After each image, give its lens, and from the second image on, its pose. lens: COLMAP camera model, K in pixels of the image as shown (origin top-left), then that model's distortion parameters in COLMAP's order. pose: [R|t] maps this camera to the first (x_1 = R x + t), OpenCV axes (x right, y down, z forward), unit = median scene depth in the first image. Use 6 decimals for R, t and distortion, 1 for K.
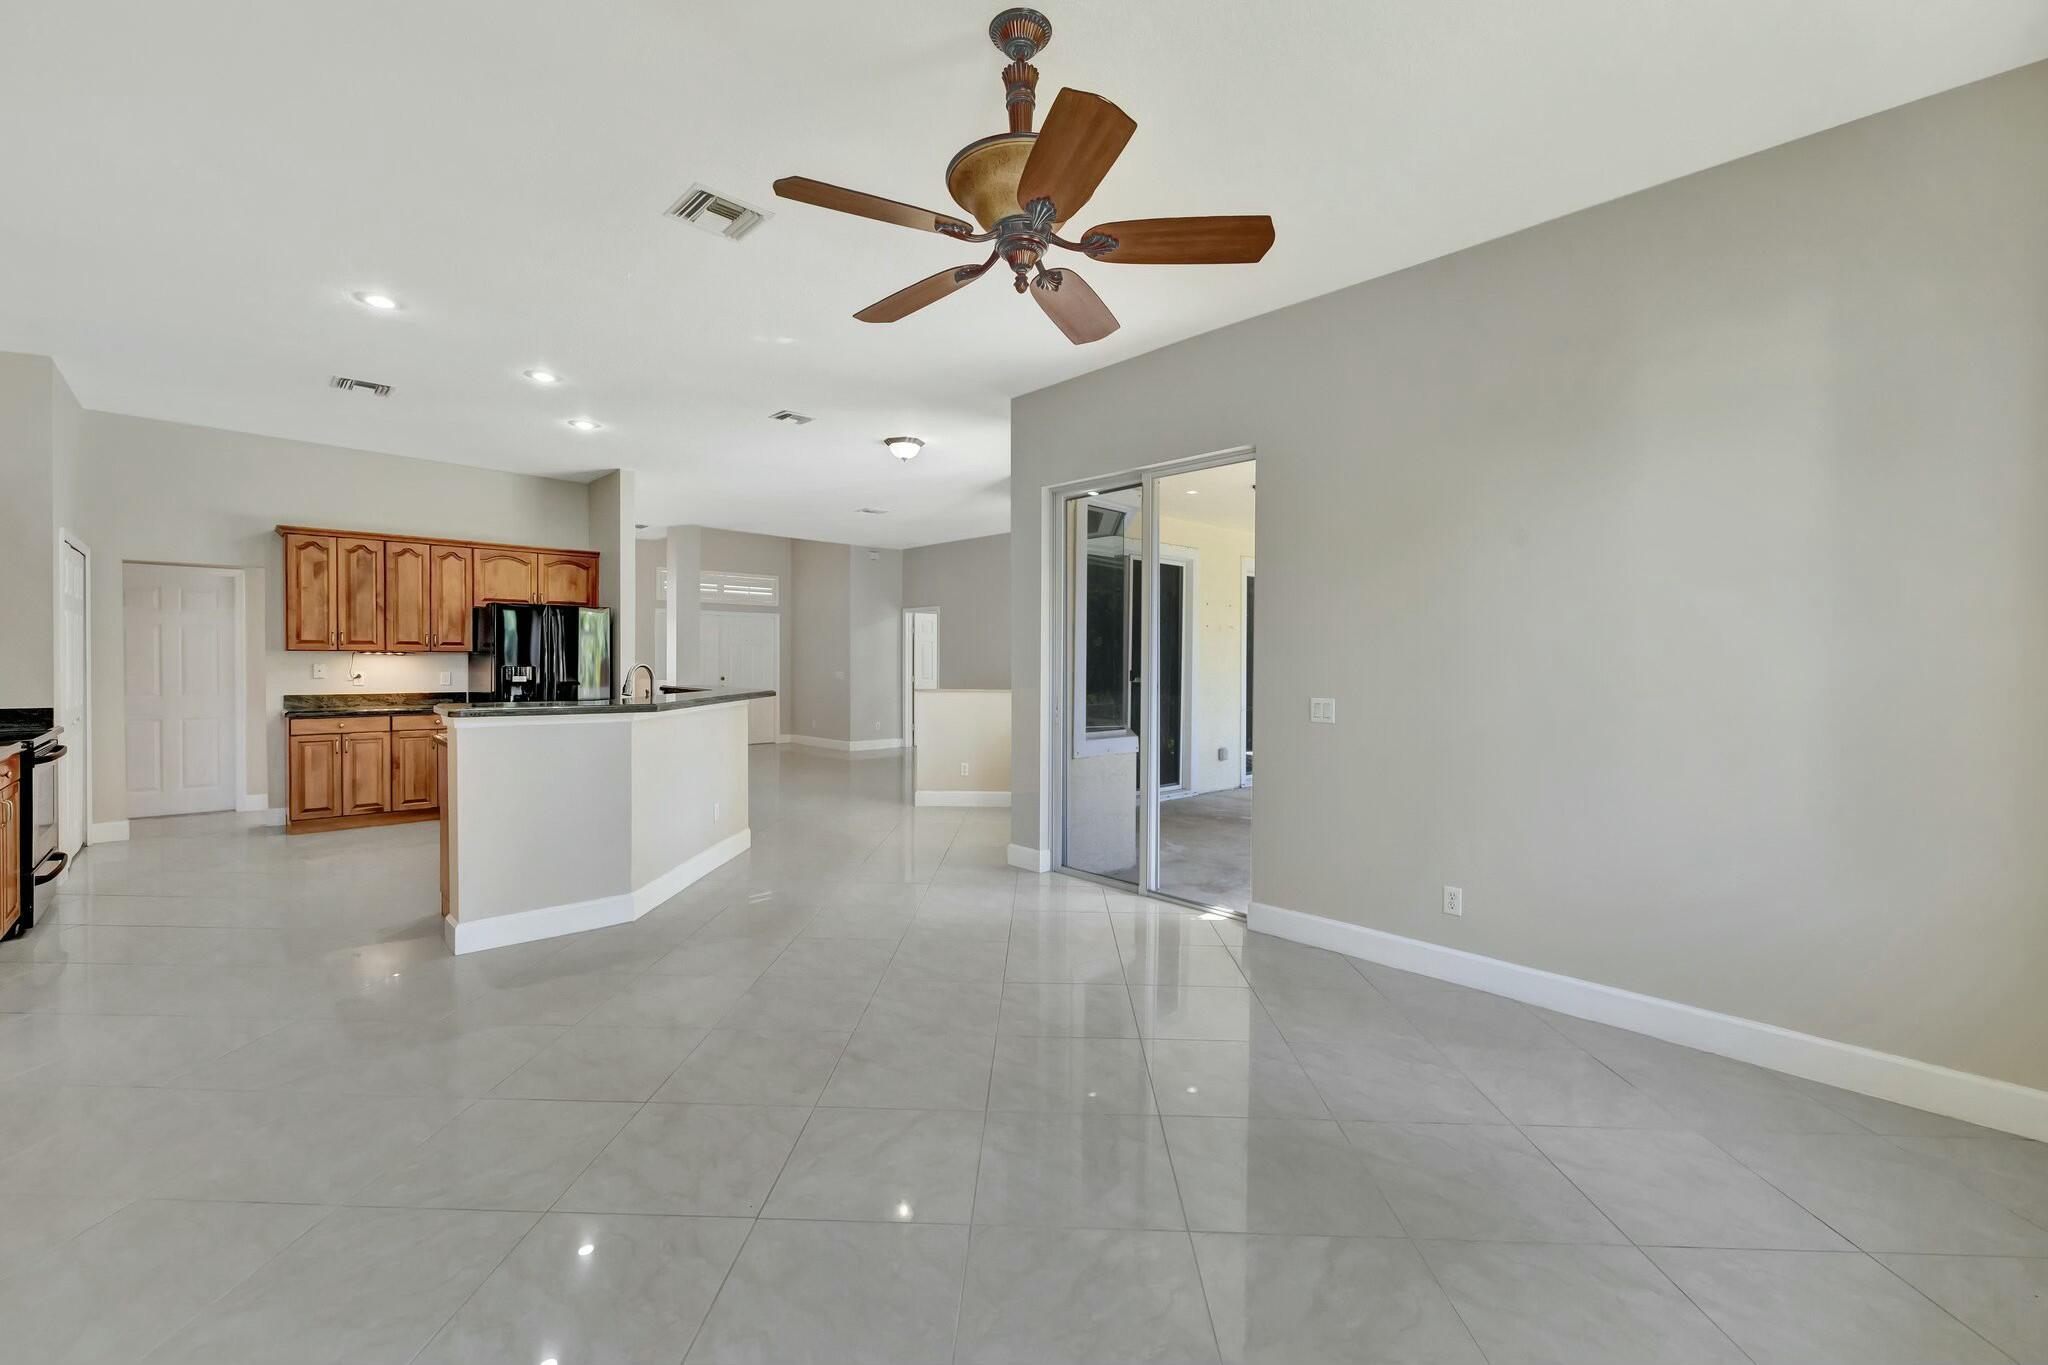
lens RADIAL K [[865.2, 0, 1024.8], [0, 865.2, 667.5], [0, 0, 1]] dist [-0.002157, -0.000028]
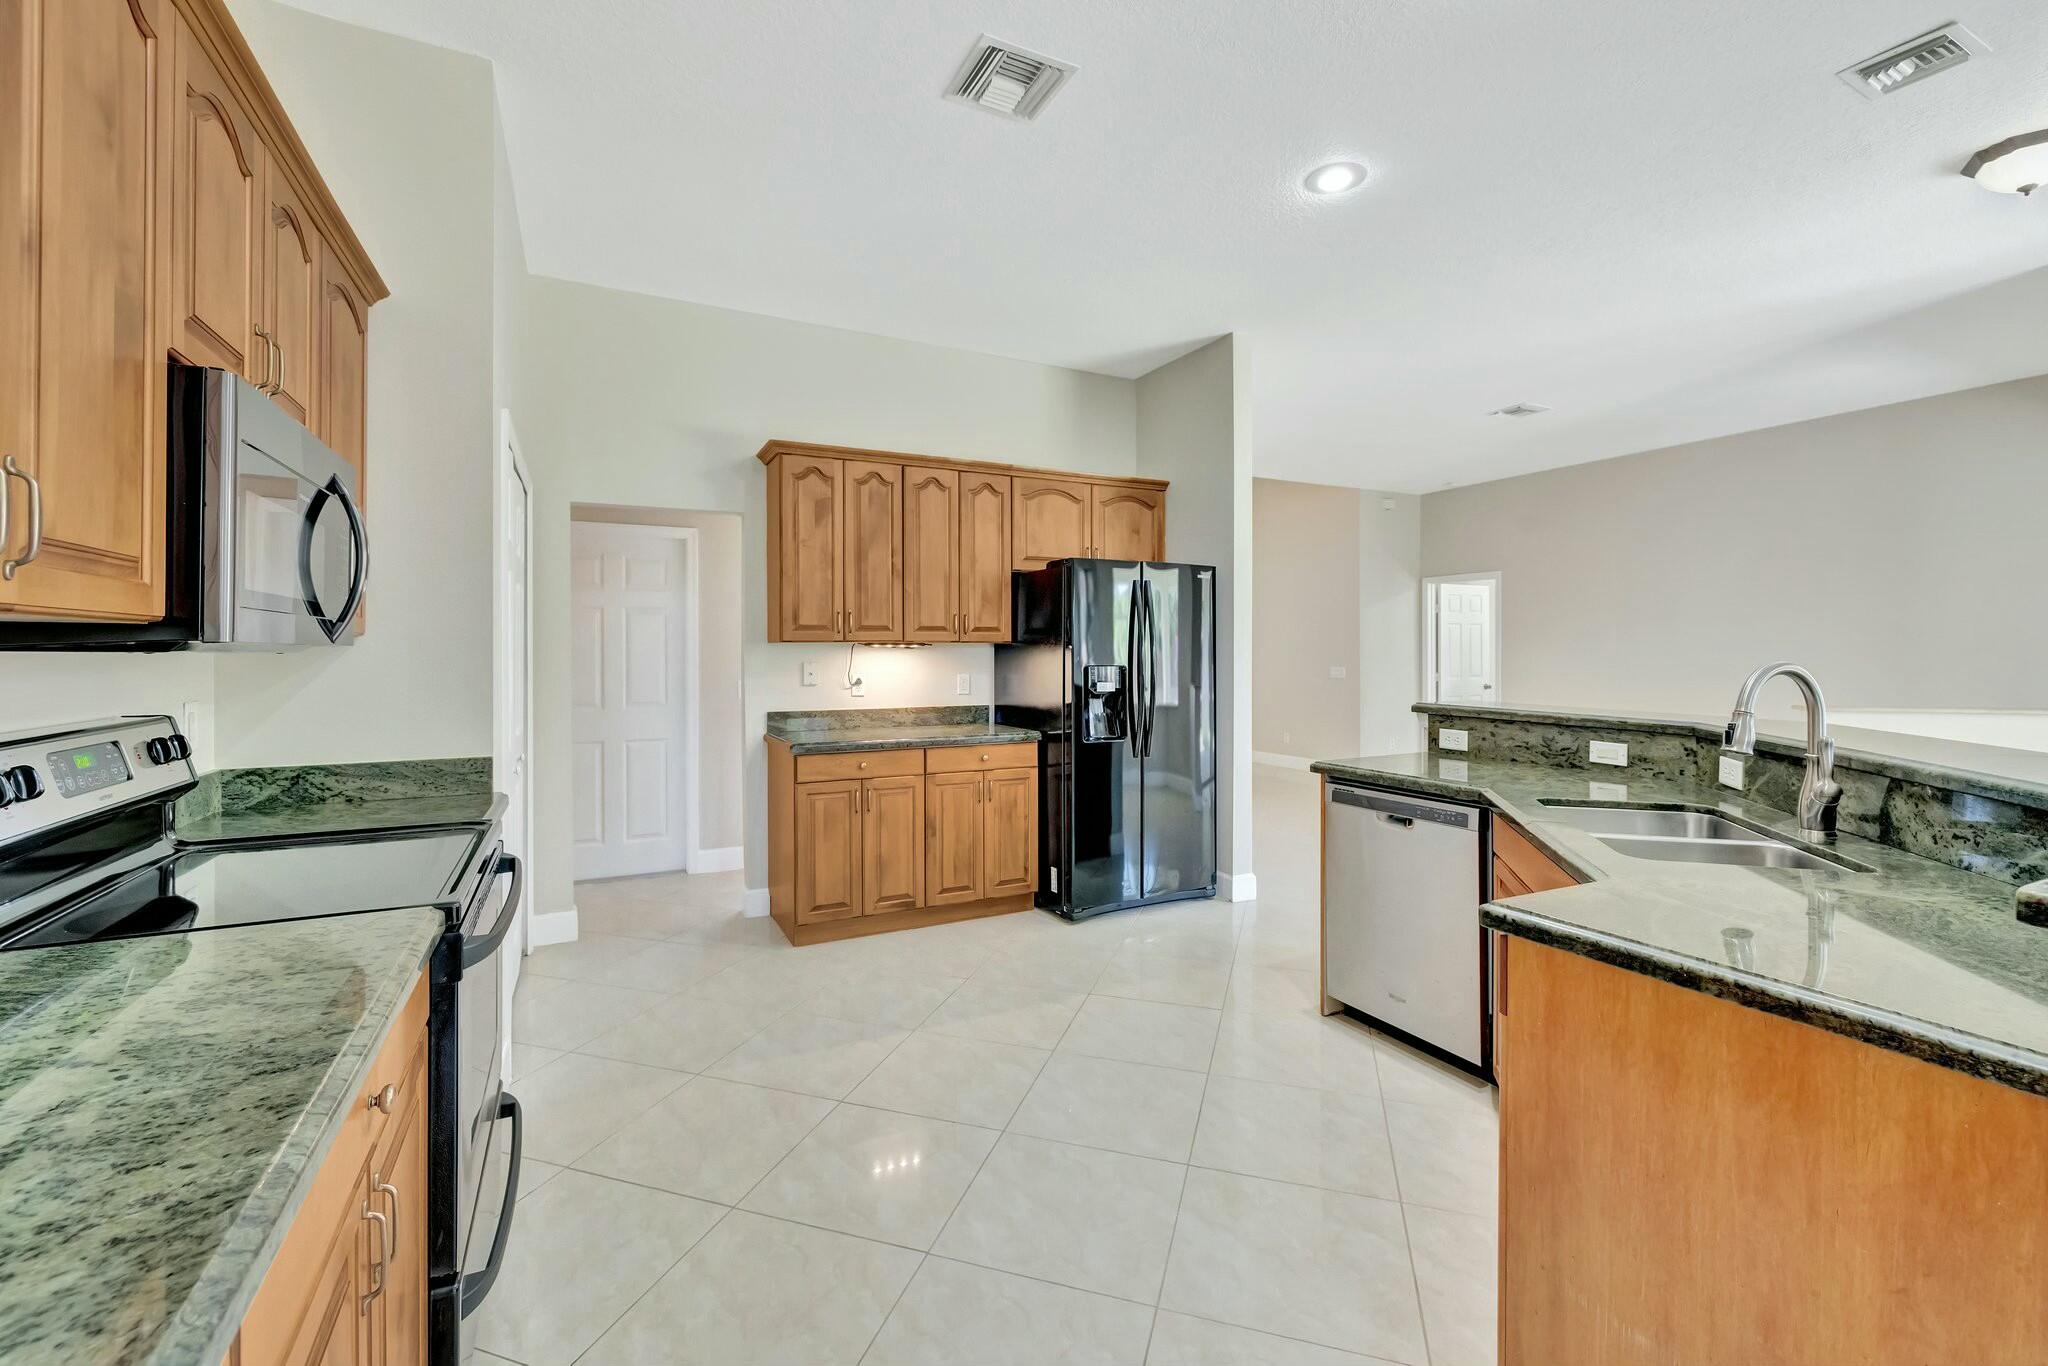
lens RADIAL K [[871.1, 0, 1026.5], [0, 871.1, 642.8], [0, 0, 1]] dist [-0.000029, 0.000112]
pose [[0.961785, -0.010024, -0.273622, -0.489269], [0.005440, 0.999832, -0.017505, -0.006721], [0.273752, 0.015348, 0.961678, 0.425030]]
